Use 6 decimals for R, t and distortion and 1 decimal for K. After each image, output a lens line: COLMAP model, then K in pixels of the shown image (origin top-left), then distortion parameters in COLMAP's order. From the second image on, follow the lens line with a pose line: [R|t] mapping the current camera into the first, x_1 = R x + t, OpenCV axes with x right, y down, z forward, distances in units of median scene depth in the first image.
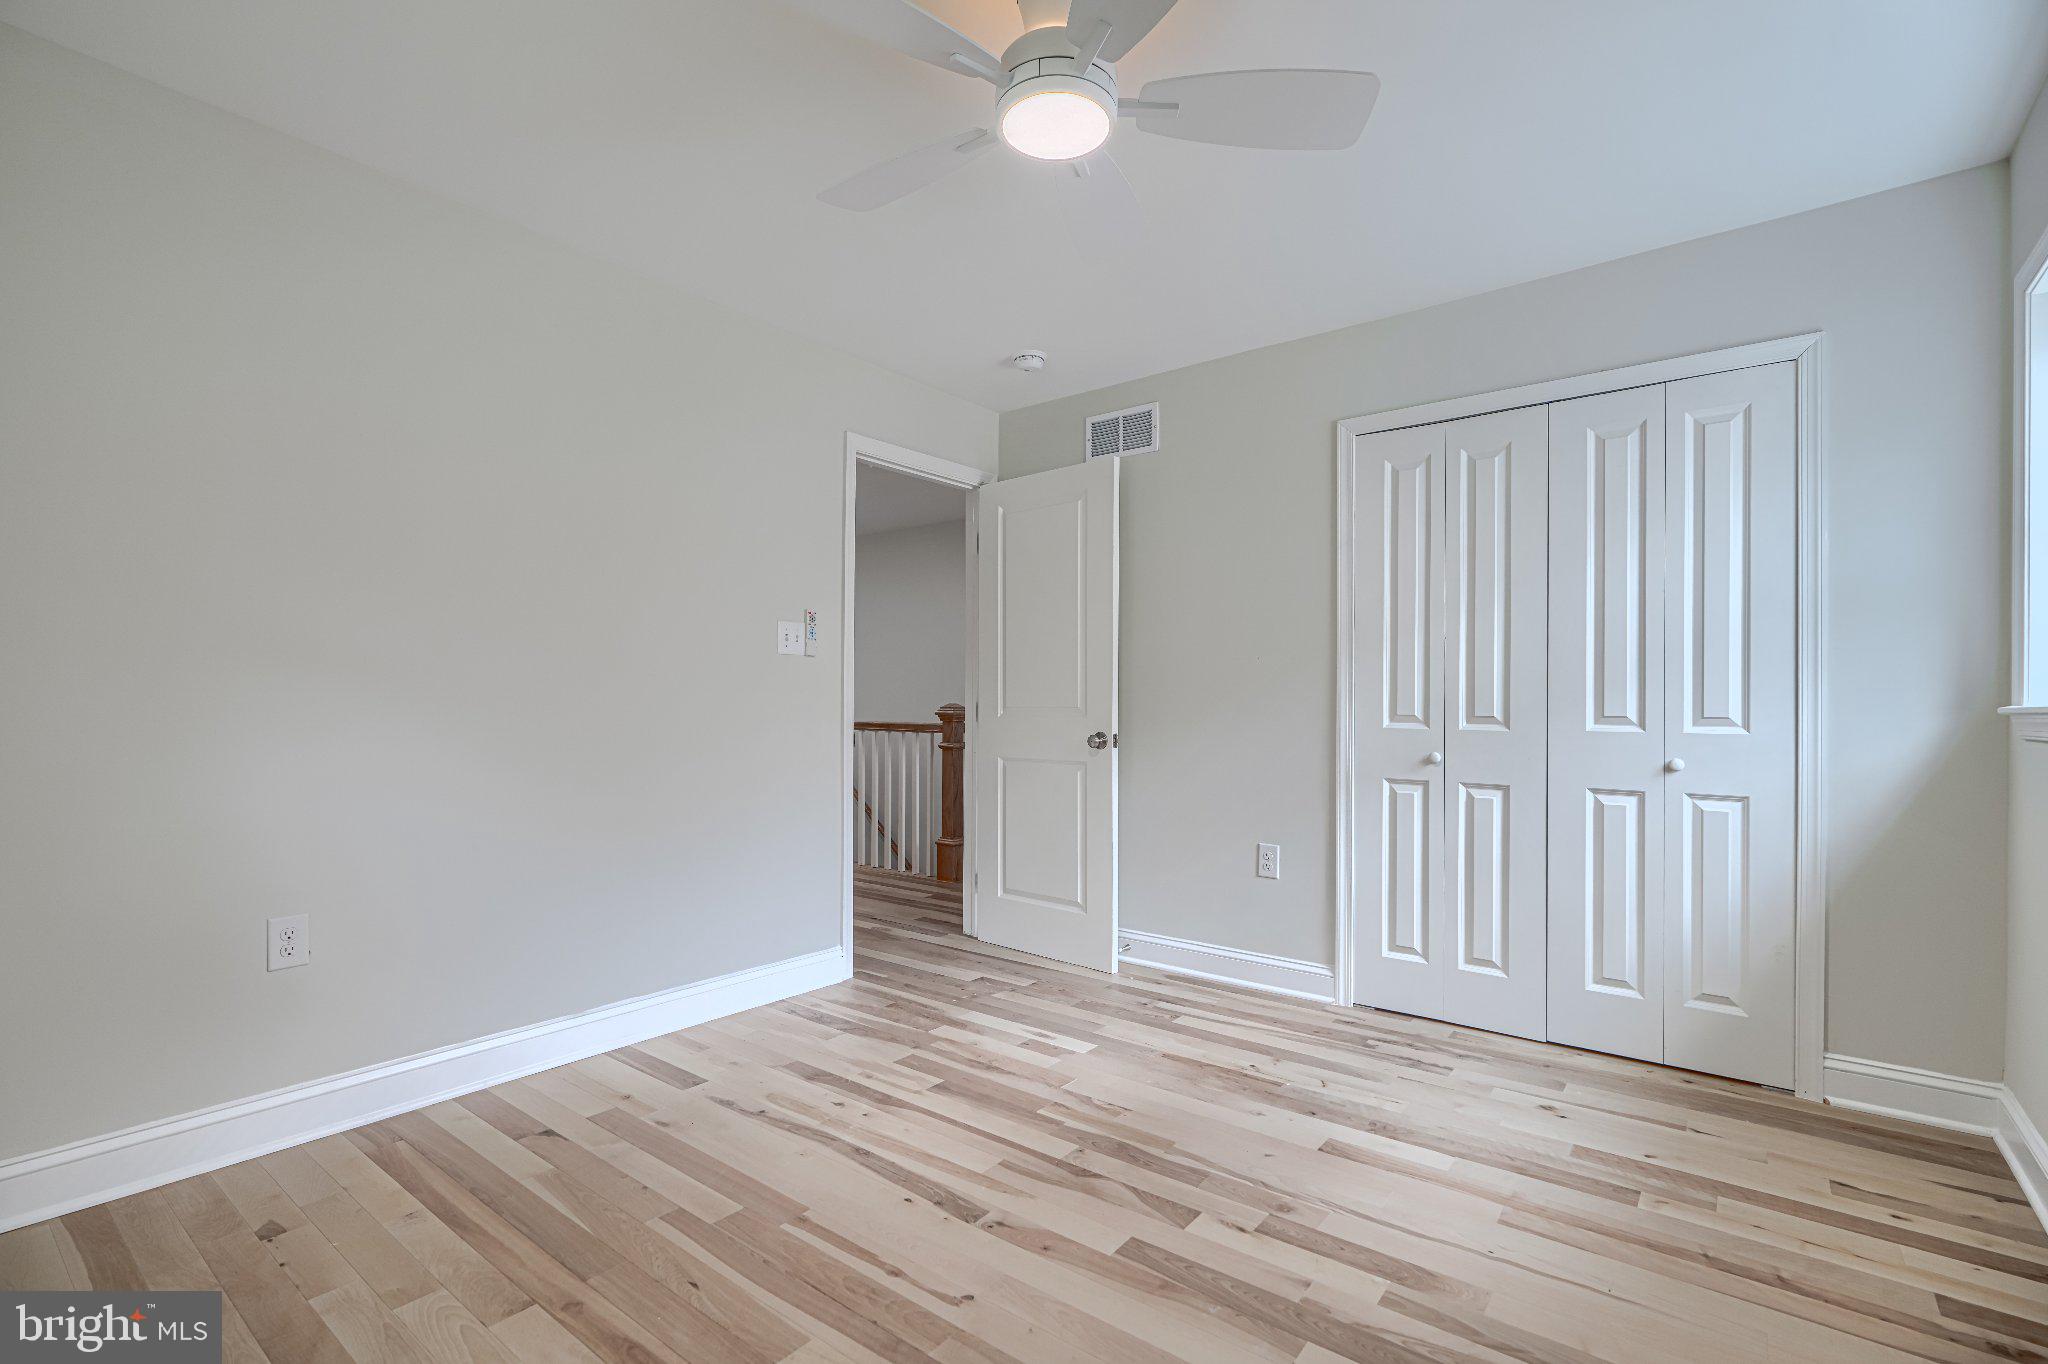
lens RADIAL K [[927.3, 0, 1023.8], [0, 927.3, 694.5], [0, 0, 1]] dist [-0.002316, 0.000063]
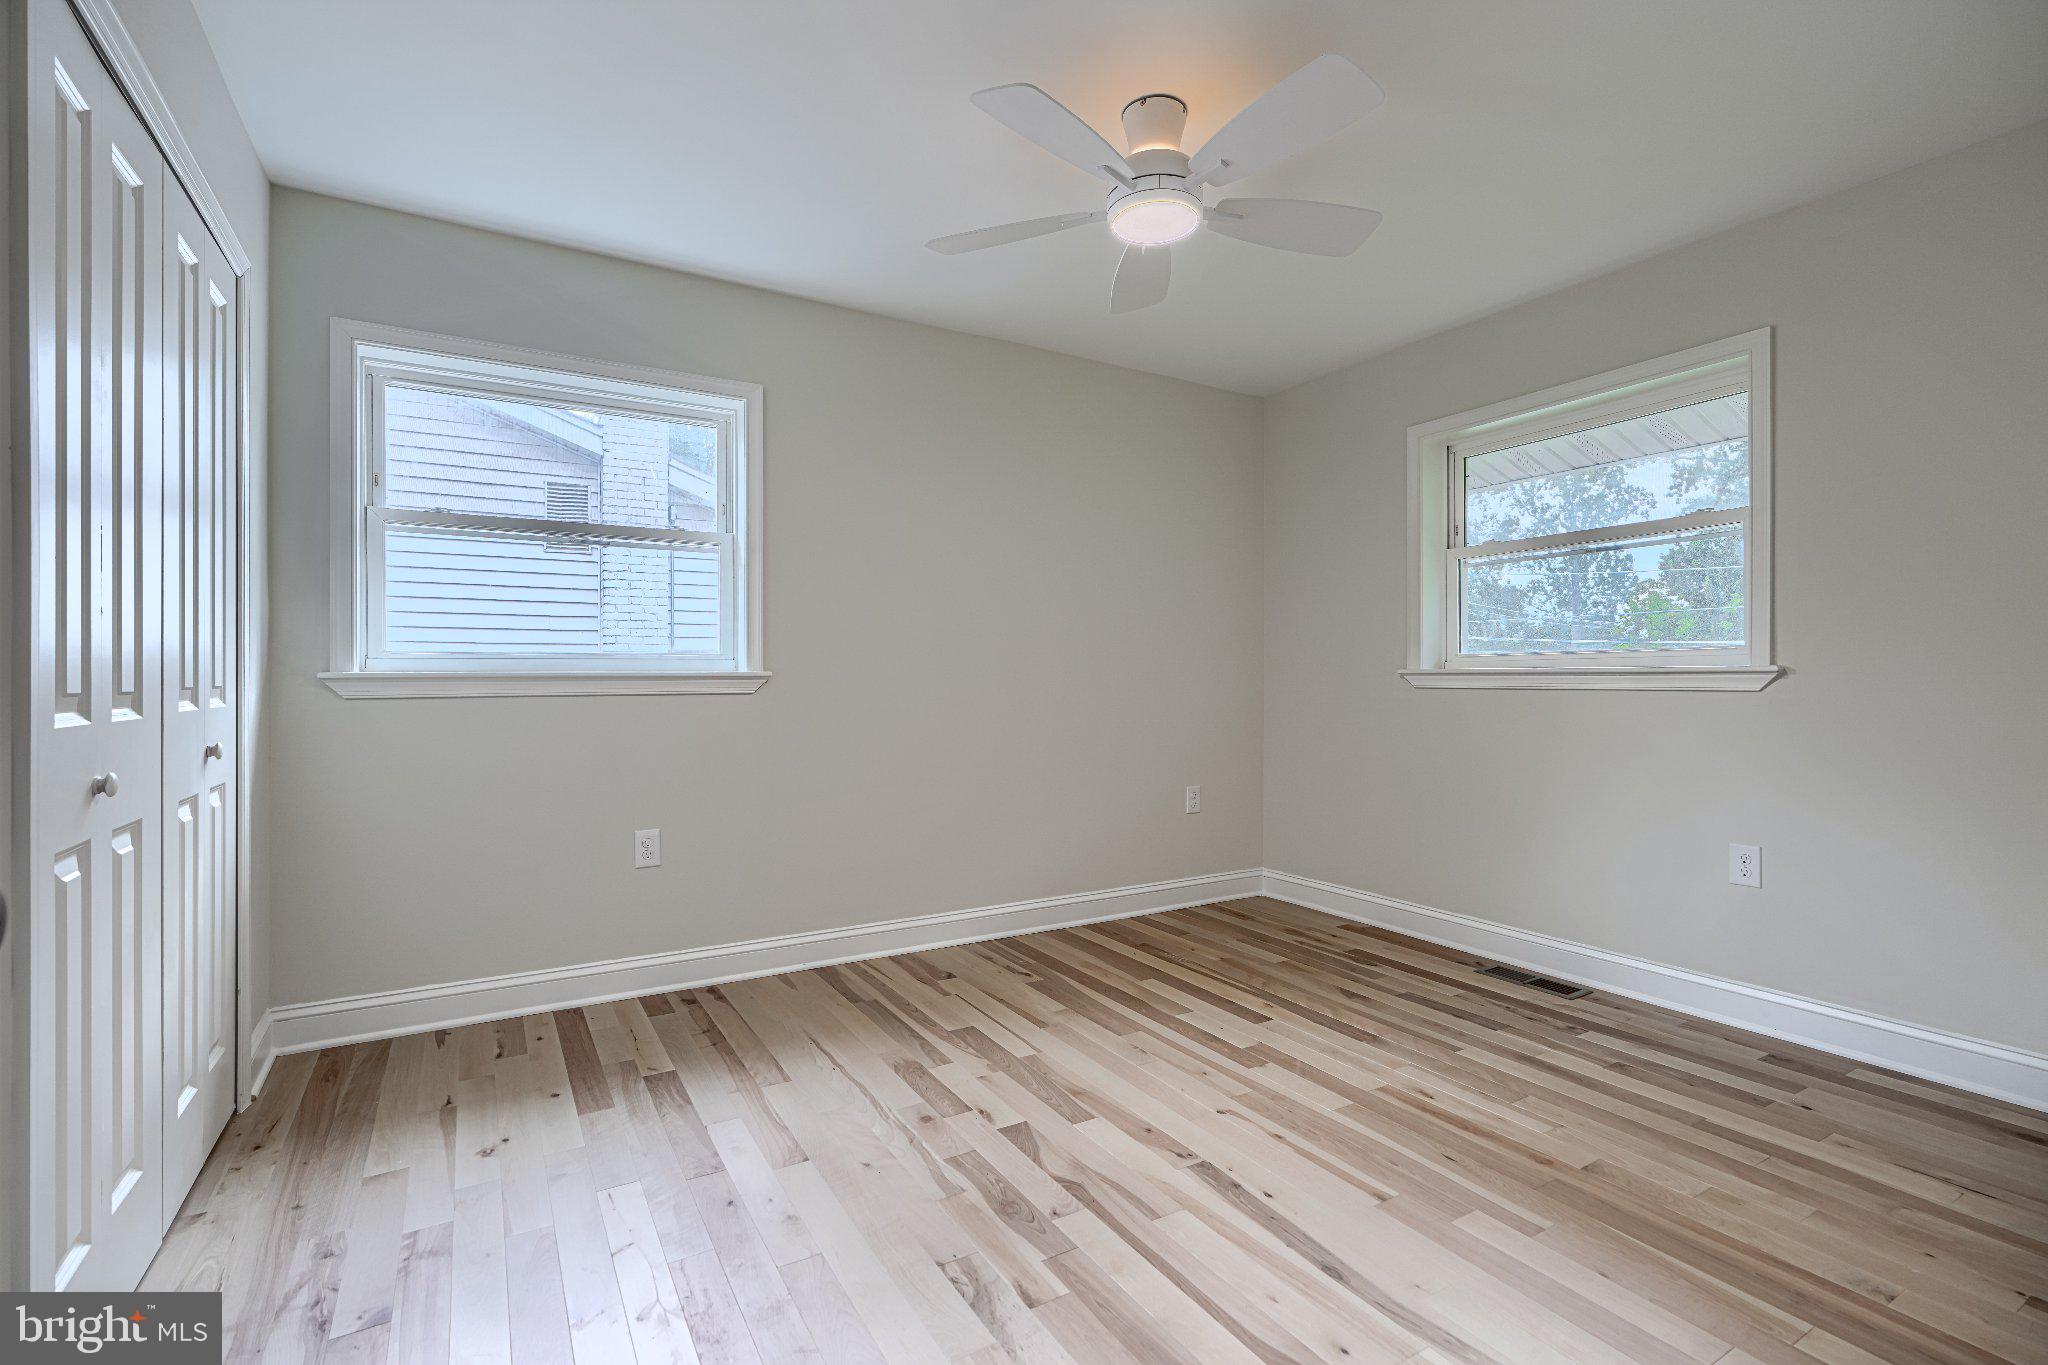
lens RADIAL K [[927.3, 0, 1023.5], [0, 927.3, 680.4], [0, 0, 1]] dist [-0.002316, 0.000063]
pose [[-0.931103, -0.006927, 0.364690, -0.221975], [-0.008826, 0.999955, -0.003542, 0.020744], [-0.364649, -0.006516, -0.931122, 1.875296]]
